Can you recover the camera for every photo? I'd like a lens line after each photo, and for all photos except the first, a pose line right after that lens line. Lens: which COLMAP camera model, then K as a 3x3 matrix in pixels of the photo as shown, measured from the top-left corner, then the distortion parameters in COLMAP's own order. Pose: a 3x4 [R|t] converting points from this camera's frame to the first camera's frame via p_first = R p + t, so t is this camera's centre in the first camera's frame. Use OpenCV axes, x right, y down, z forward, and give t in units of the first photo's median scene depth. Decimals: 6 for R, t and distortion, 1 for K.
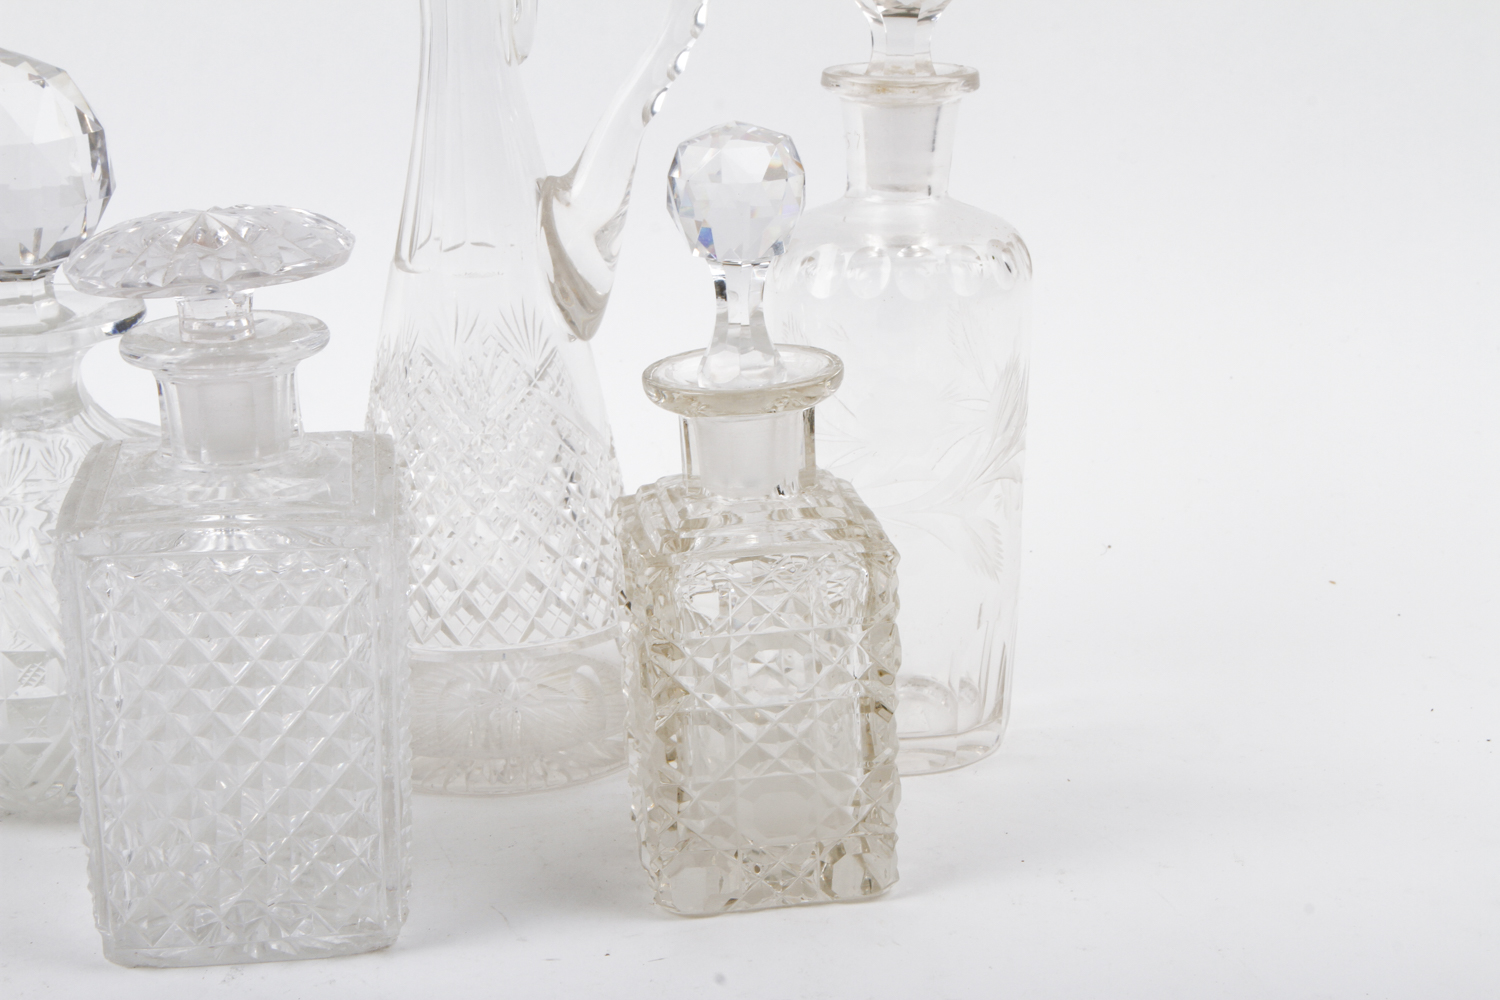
lens RADIAL K [[2620.7, 0, 750.0], [0, 2620.7, 500.0], [0, 0, 1]] dist [-0.031539, -0.020017]
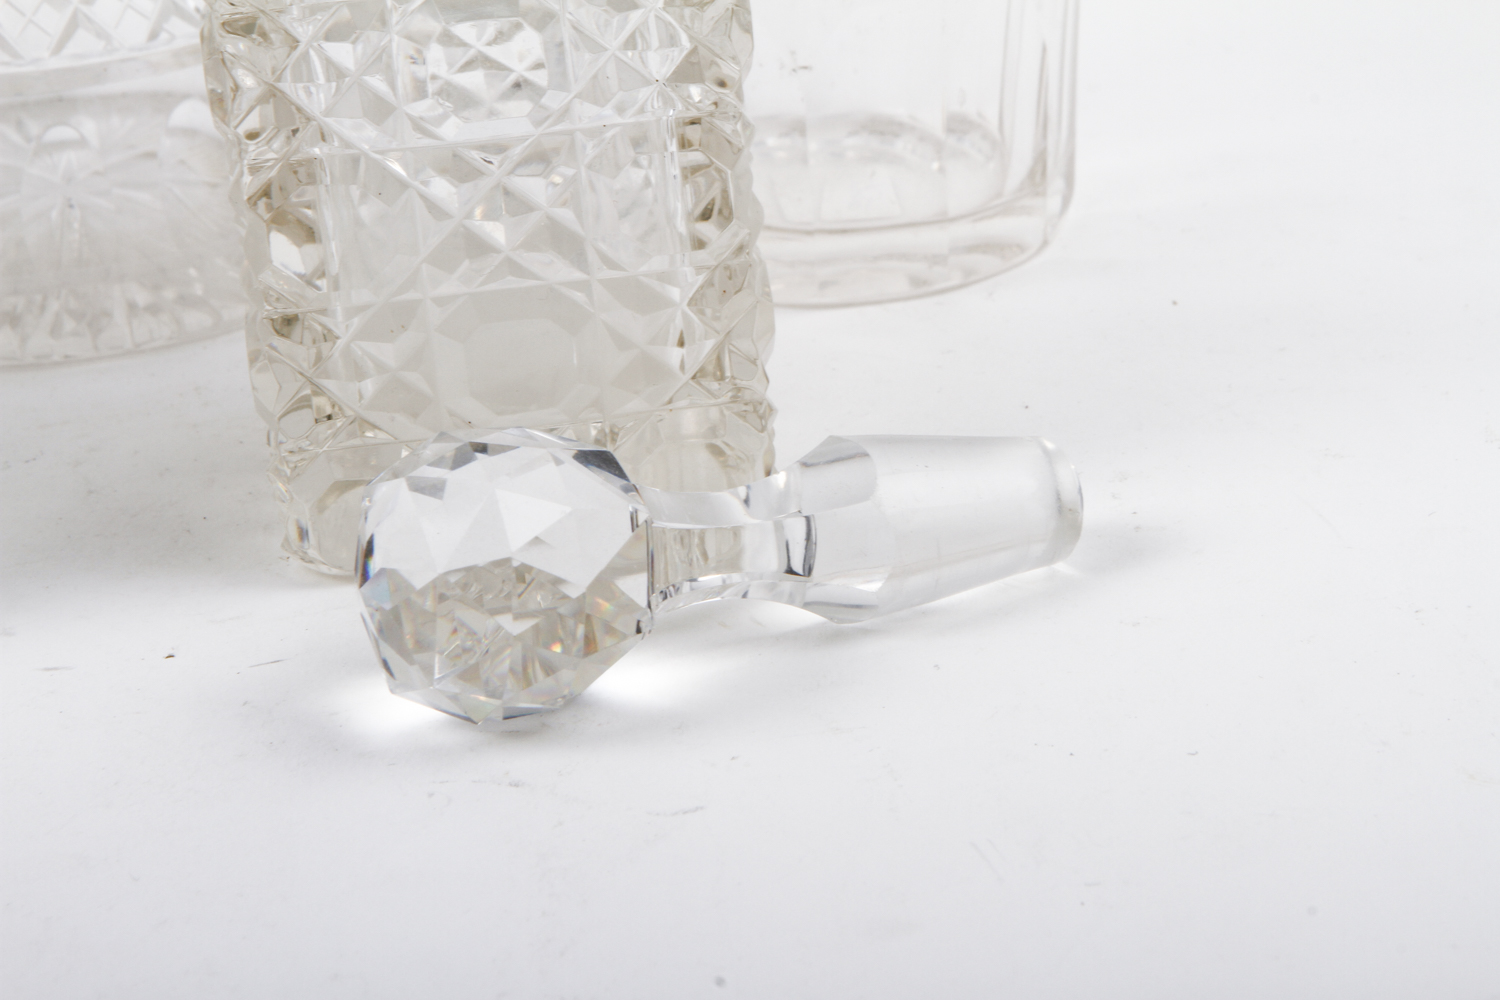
lens RADIAL K [[4456.6, 0, 750.0], [0, 4456.6, 500.0], [0, 0, 1]] dist [0.240082, 2.483131]
pose [[0.998175, -0.029829, -0.052509, 0.092917], [0.035516, 0.993192, 0.110942, 0.050856], [0.048843, -0.112605, 0.992439, 0.158489]]
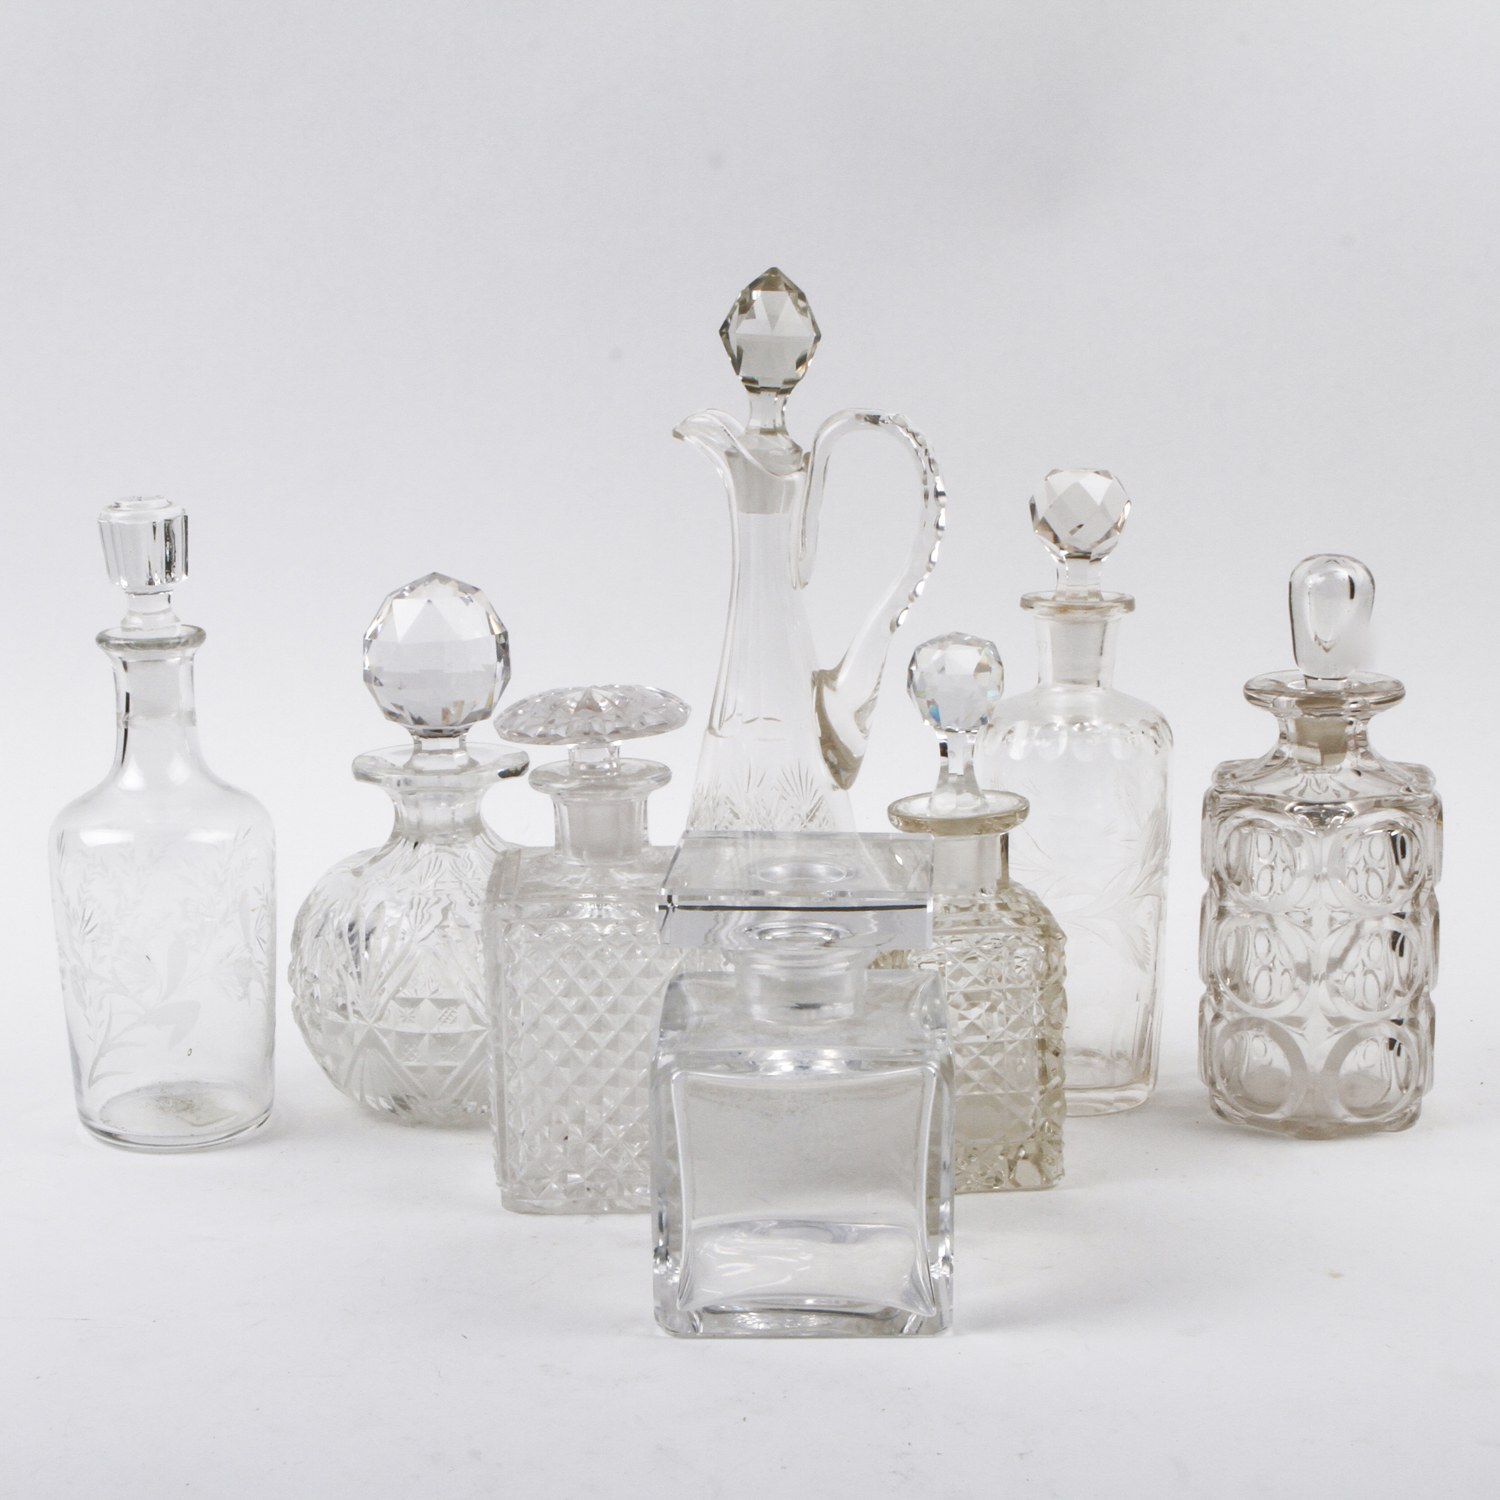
lens RADIAL K [[2652.0, 0, 750.0], [0, 2652.0, 750.0], [0, 0, 1]] dist [-0.121223, 0.119324]
pose [[0.995922, 0.016459, -0.088708, 0.011055], [-0.025139, 0.994904, -0.097639, 0.059854], [0.086649, 0.099471, 0.991260, -0.410681]]
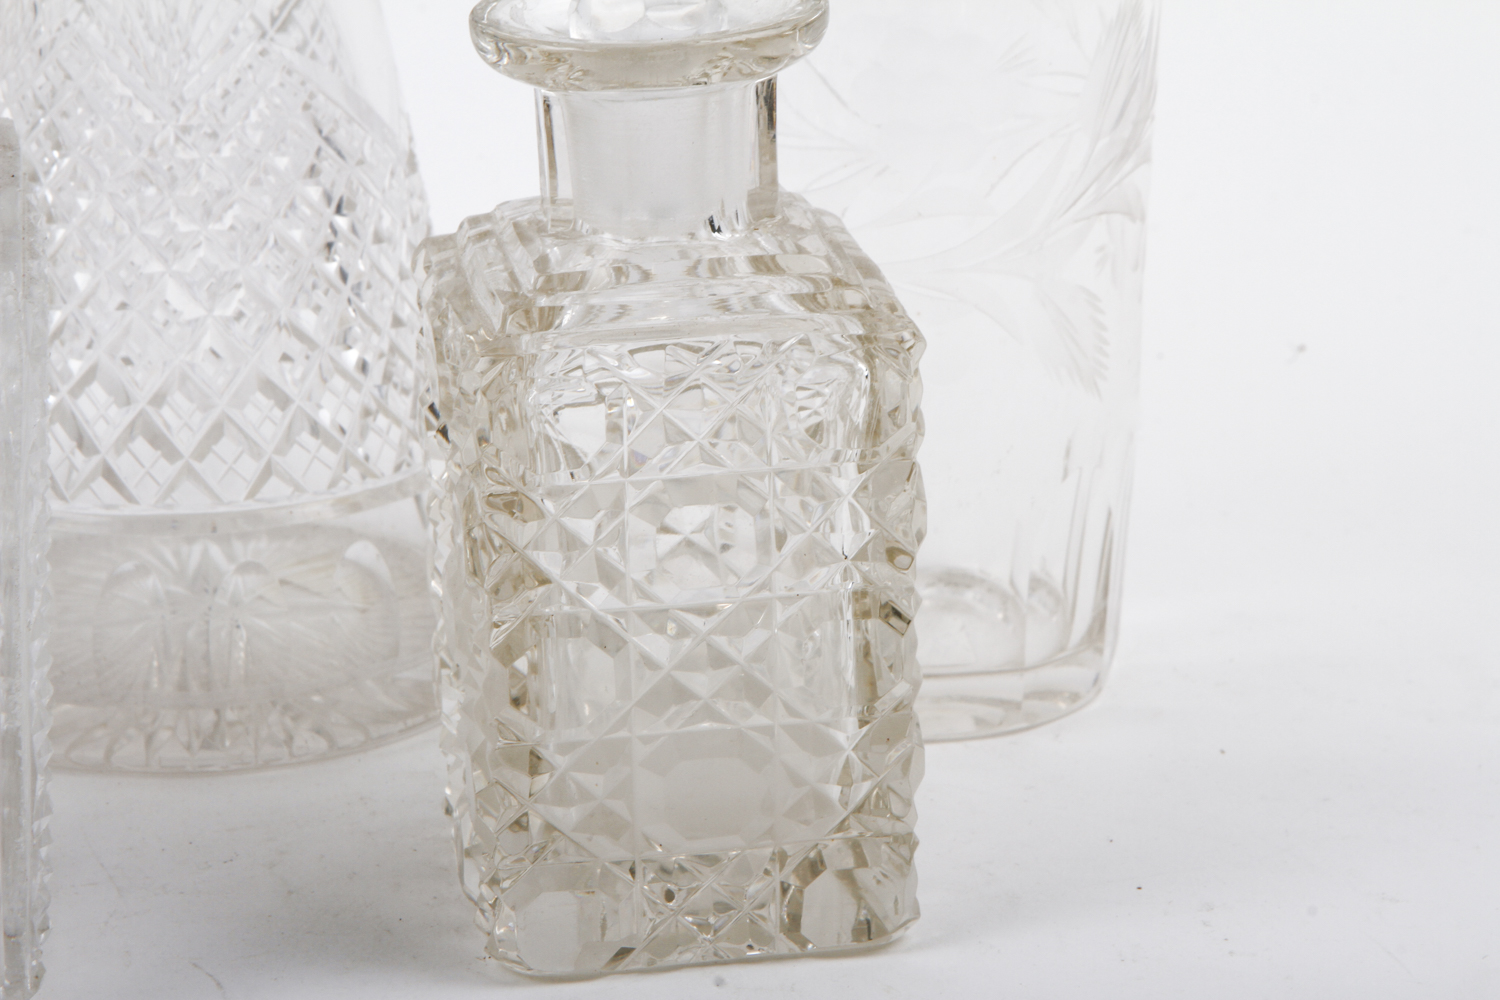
lens RADIAL K [[4847.7, 0, 777.6], [0, 4847.7, 495.4], [0, 0, 1]] dist [0.391750, 0.070592]
pose [[0.999604, 0.006342, 0.027403, -0.003037], [-0.007397, 0.999228, 0.038575, 0.013380], [-0.027138, -0.038762, 0.998880, -0.044125]]
